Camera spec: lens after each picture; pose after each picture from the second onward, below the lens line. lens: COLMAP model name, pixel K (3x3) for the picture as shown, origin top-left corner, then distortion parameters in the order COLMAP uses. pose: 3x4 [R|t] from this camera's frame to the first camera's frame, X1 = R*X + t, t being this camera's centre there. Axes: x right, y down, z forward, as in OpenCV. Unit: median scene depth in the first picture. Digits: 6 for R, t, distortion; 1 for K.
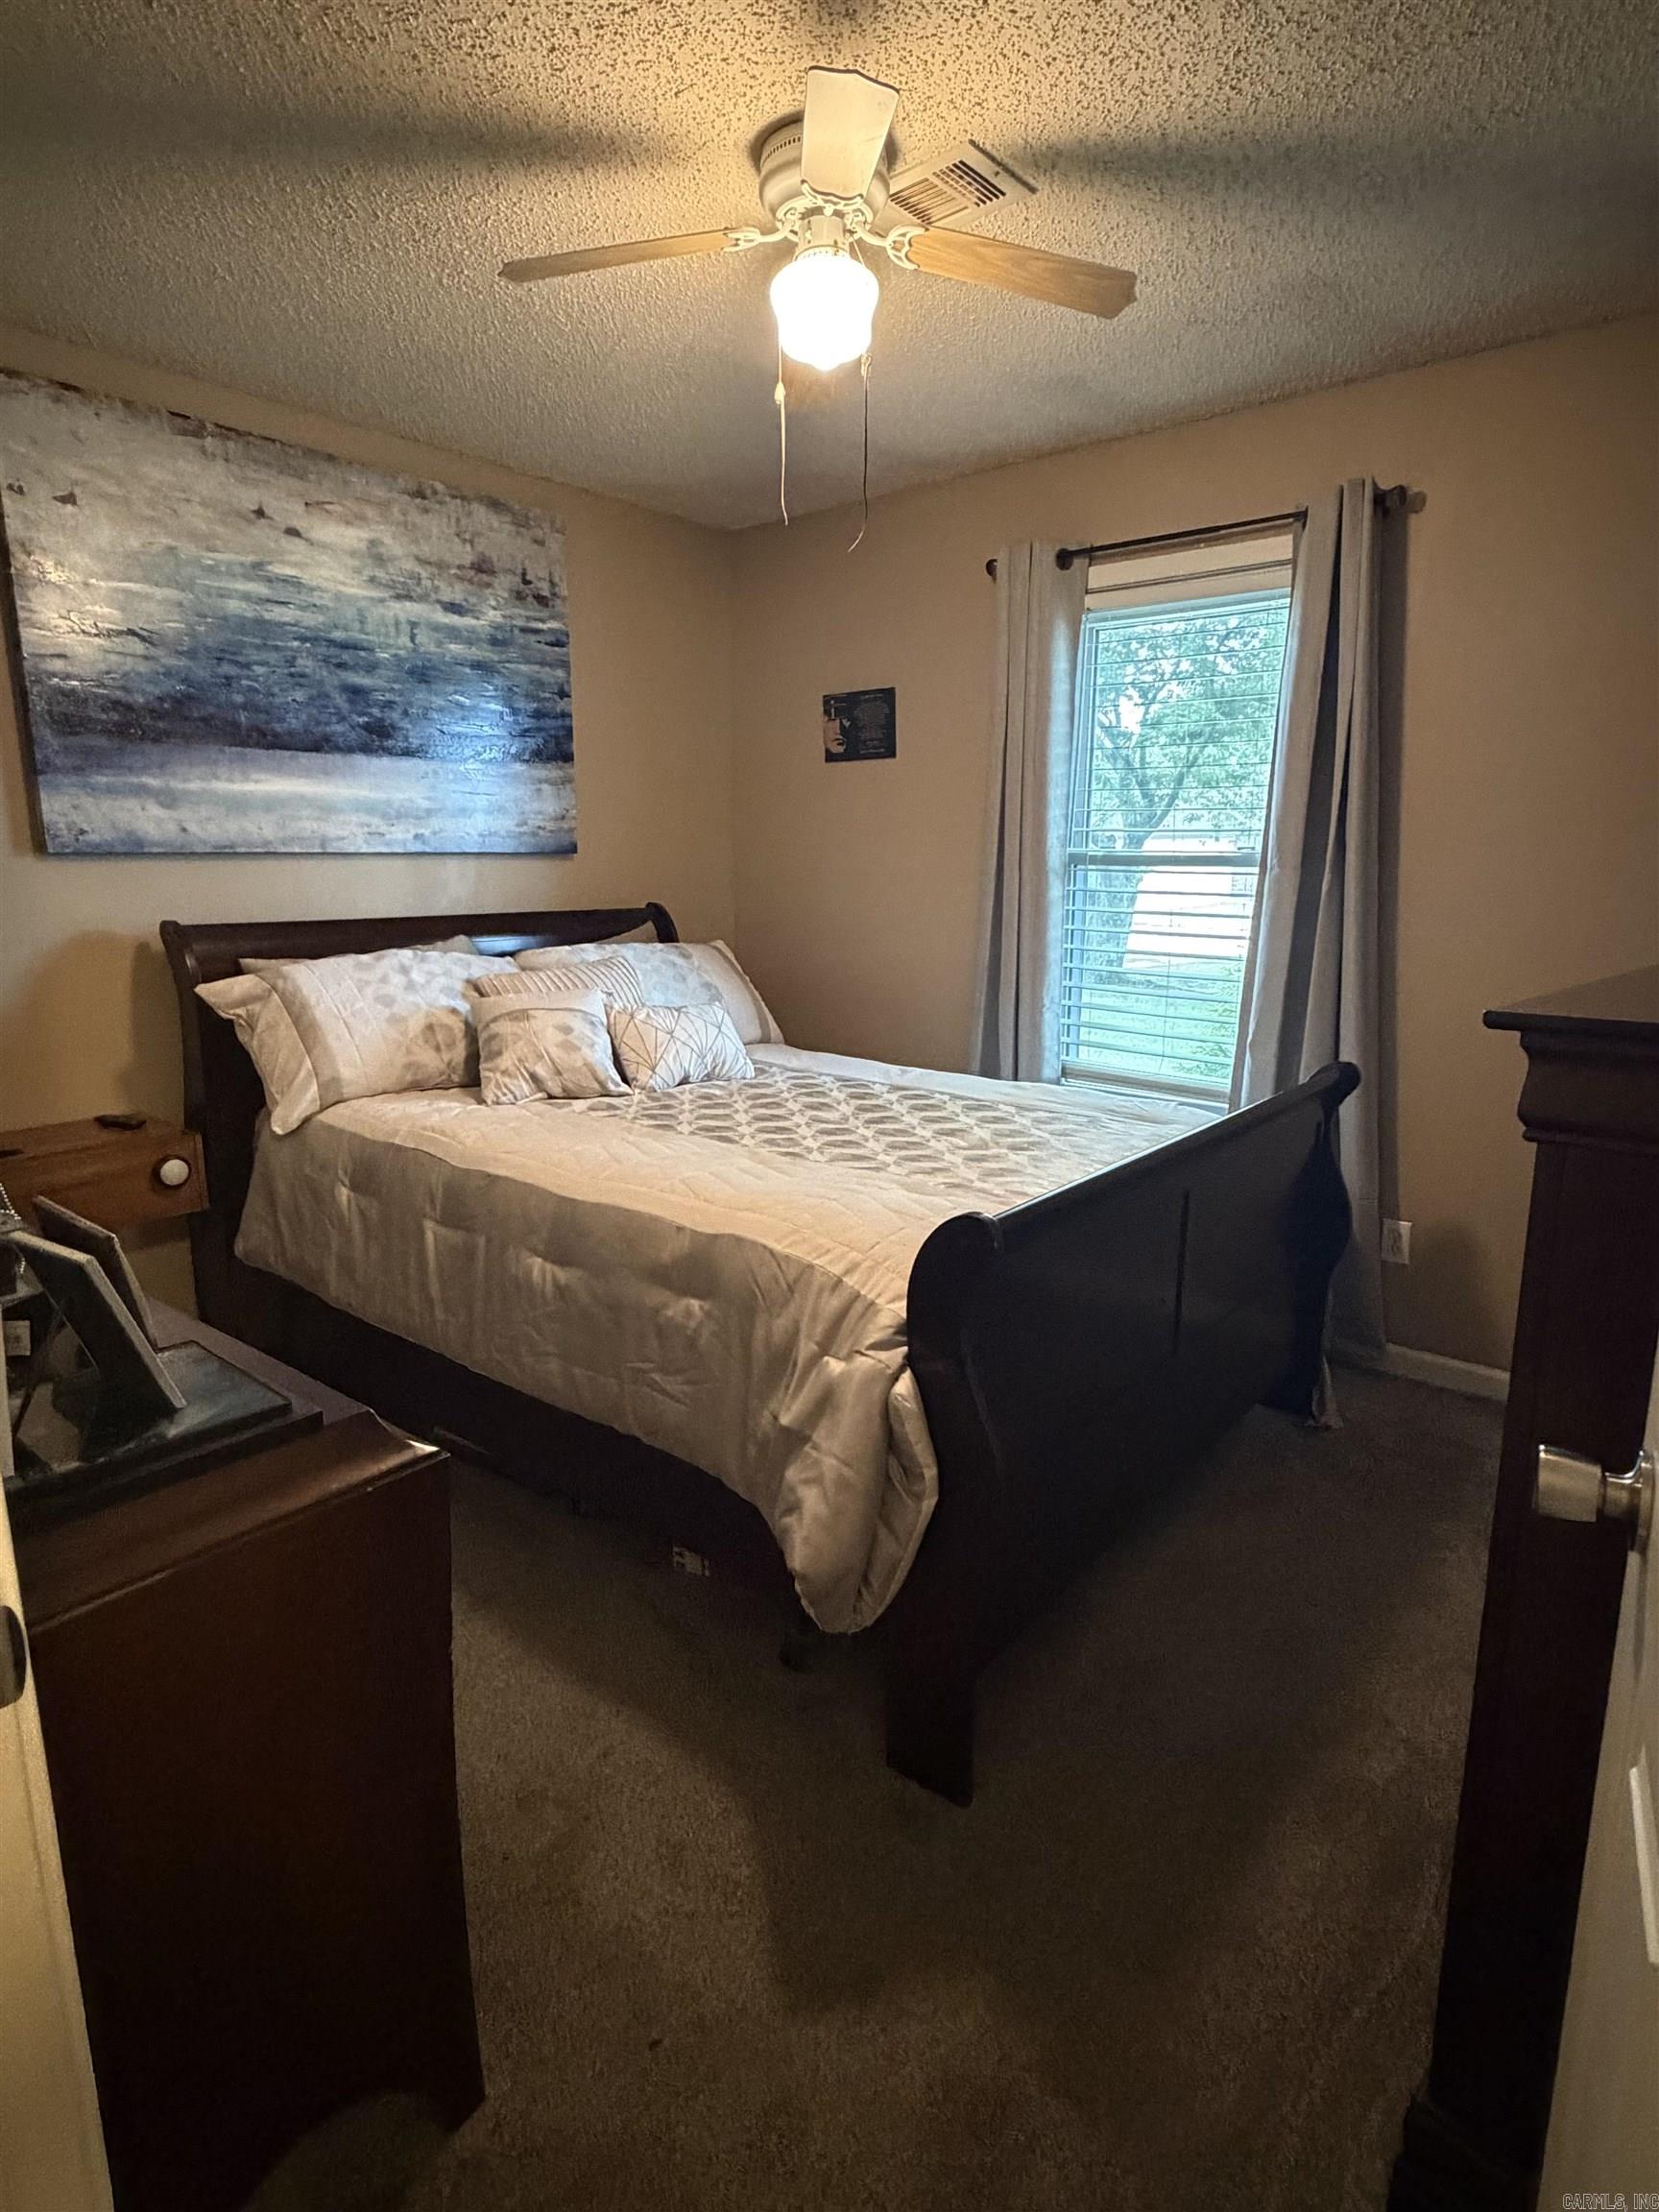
lens RADIAL K [[1168.9, 0, 834.2], [0, 1168.9, 1106.1], [0, 0, 1]] dist [0.001084, 0.000286]
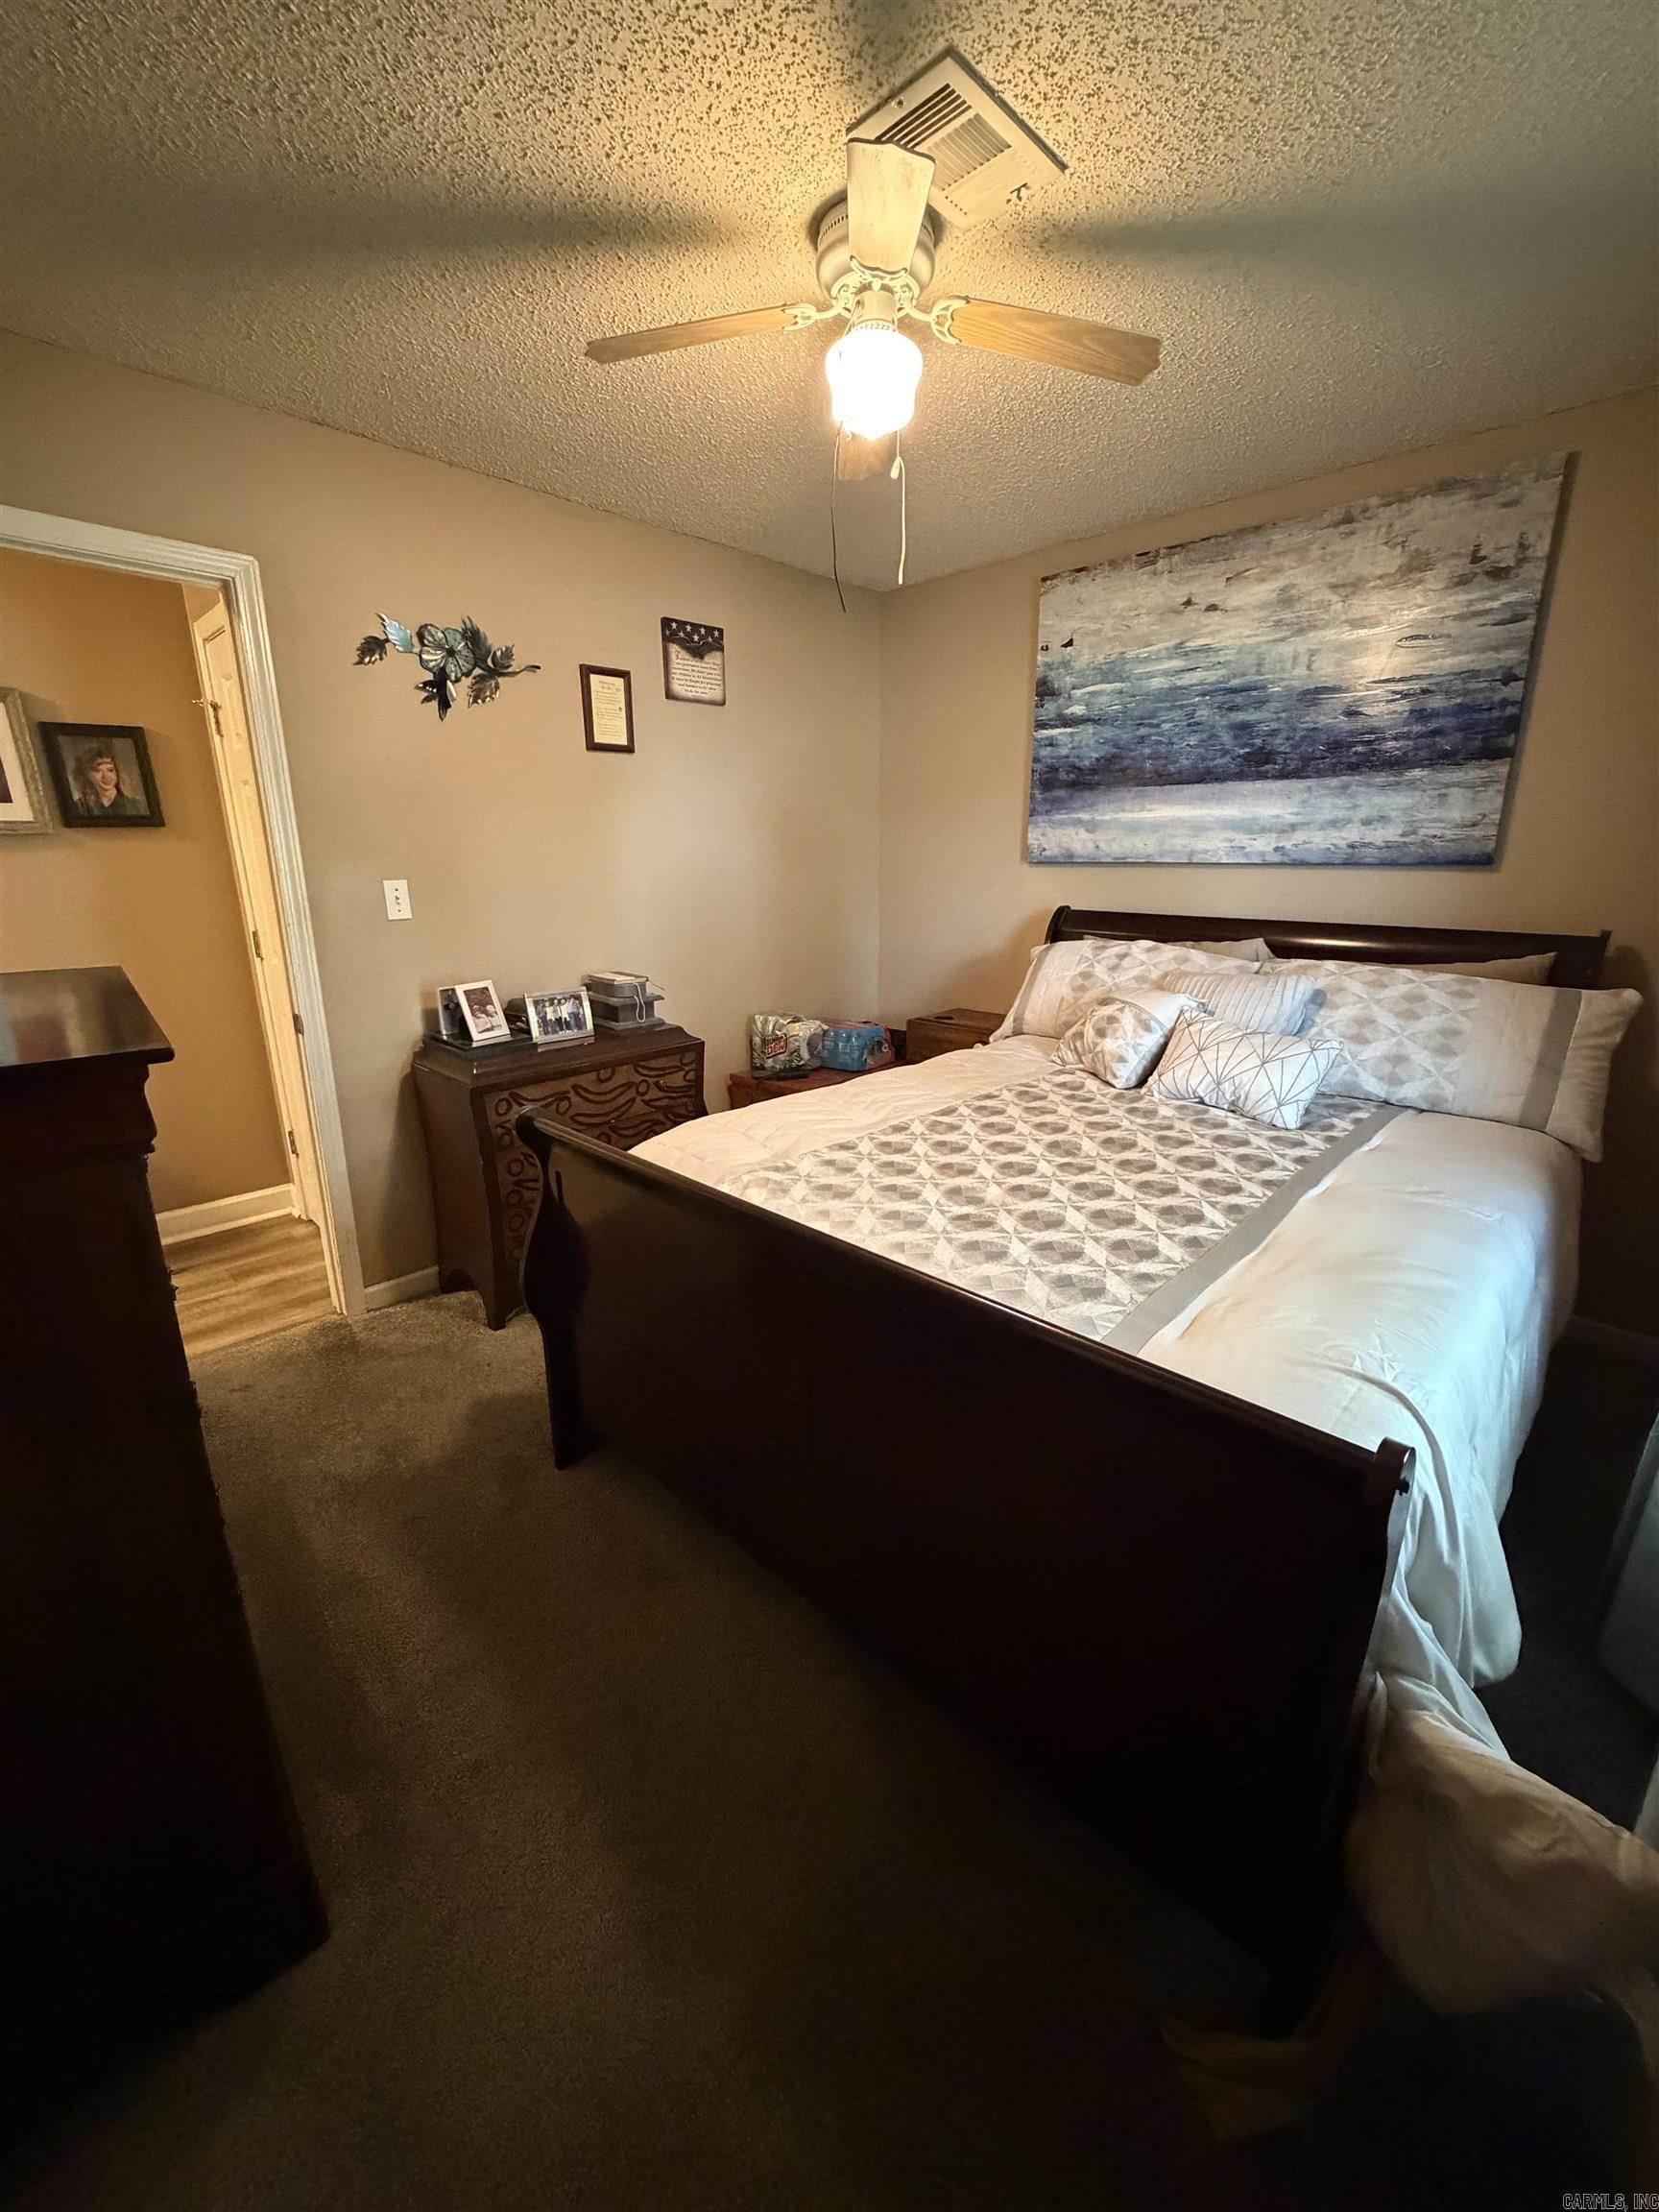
lens RADIAL K [[883.9, 0, 830.9], [0, 883.9, 1106.4], [0, 0, 1]] dist [-0.000952, 0.000019]
pose [[-0.074381, 0.278988, -0.957410, 0.626165], [-0.204103, 0.935487, 0.288456, -0.171619], [0.976120, 0.216865, -0.012640, 0.707893]]
